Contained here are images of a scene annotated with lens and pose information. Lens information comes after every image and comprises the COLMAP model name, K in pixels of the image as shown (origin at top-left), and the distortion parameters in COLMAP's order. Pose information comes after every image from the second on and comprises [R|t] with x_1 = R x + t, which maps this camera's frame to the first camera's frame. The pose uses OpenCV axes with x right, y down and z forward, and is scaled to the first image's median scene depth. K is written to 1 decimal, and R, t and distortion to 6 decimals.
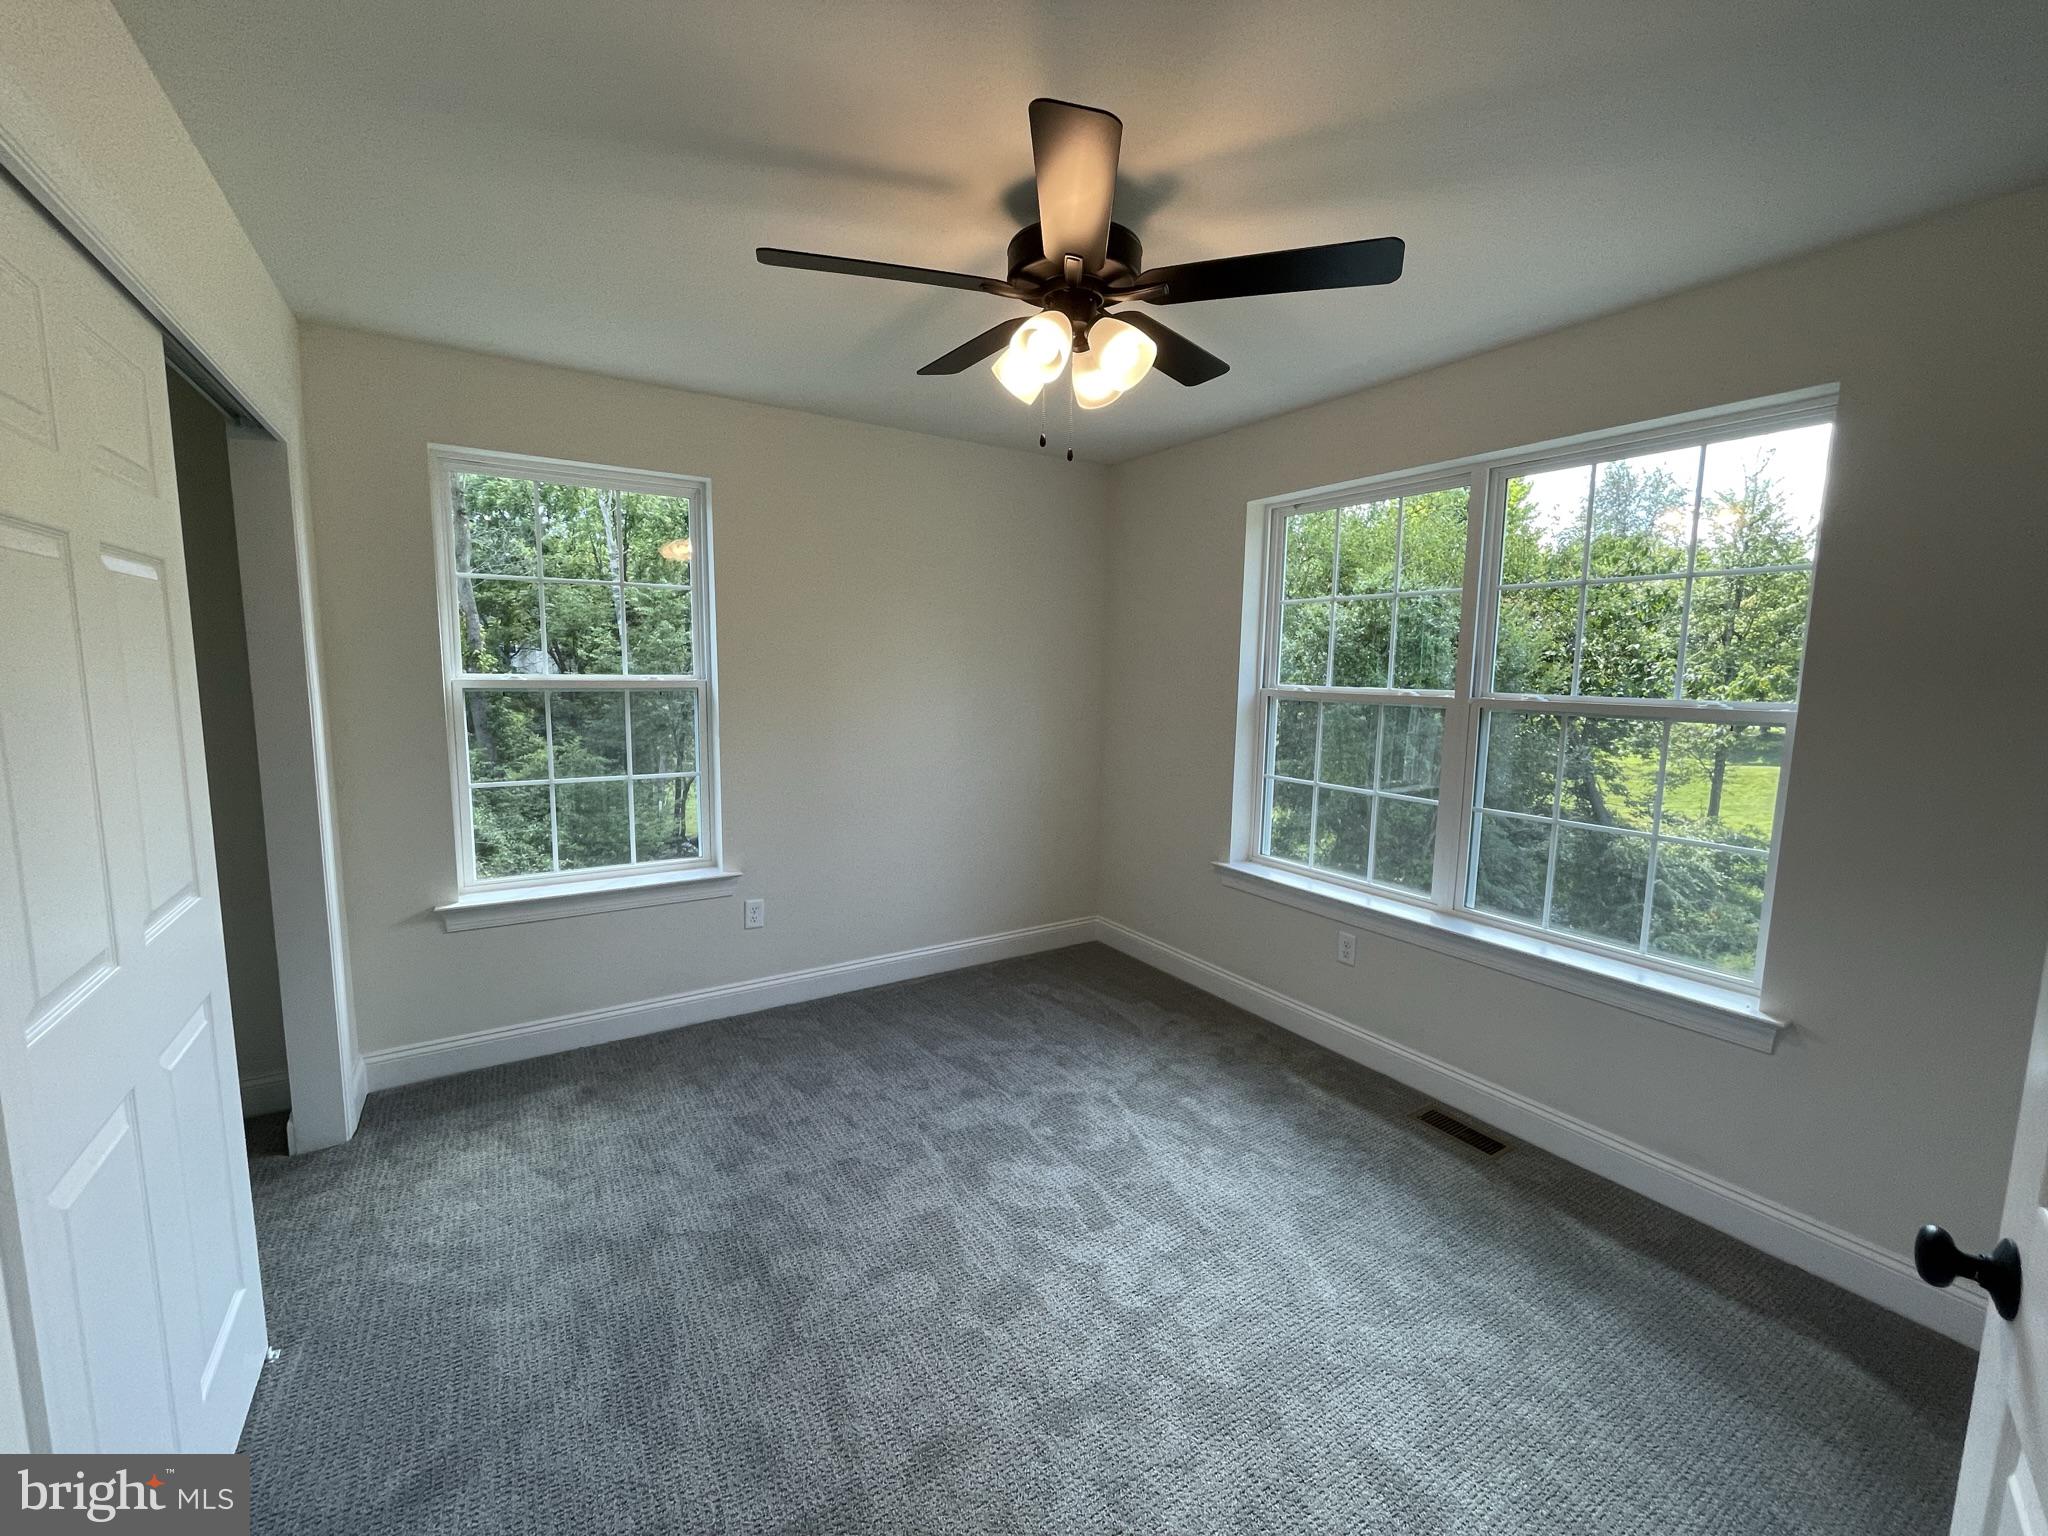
lens RADIAL K [[829.9, 0, 1019.0], [0, 829.9, 762.8], [0, 0, 1]] dist [-0.002604, 0.000181]
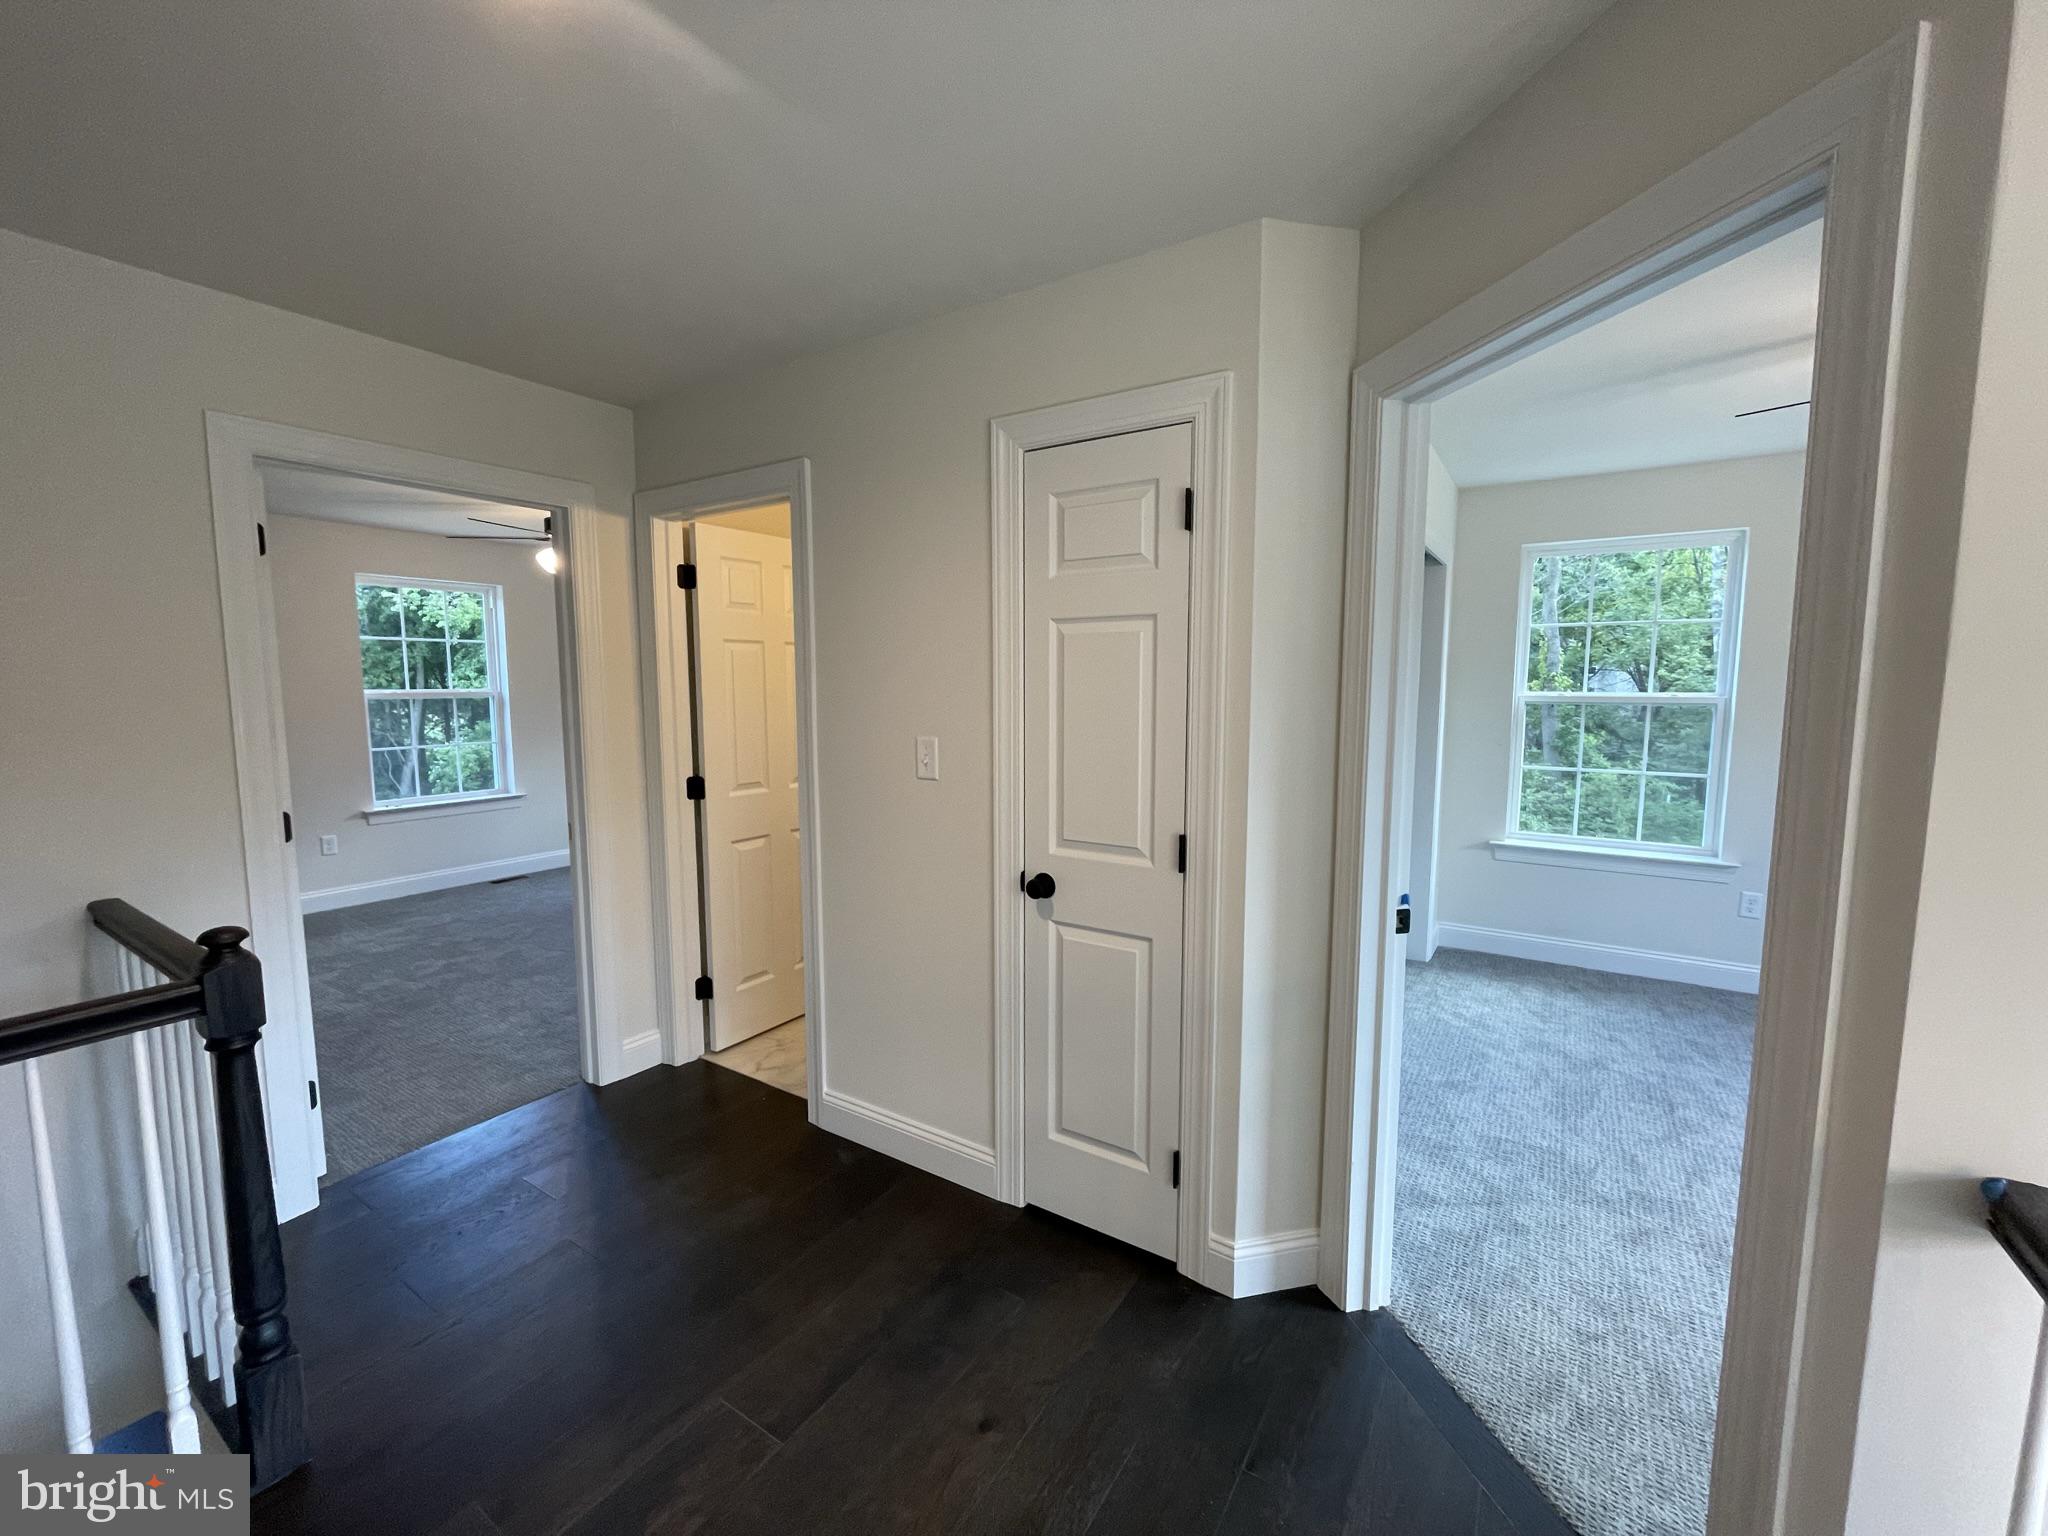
lens RADIAL K [[829.9, 0, 1019.0], [0, 829.9, 762.8], [0, 0, 1]] dist [-0.002604, 0.000181]
pose [[0.410190, 0.077904, -0.908667, 0.284454], [-0.101246, 0.994076, 0.039522, 0.047184], [0.906363, 0.075787, 0.415647, -0.387075]]
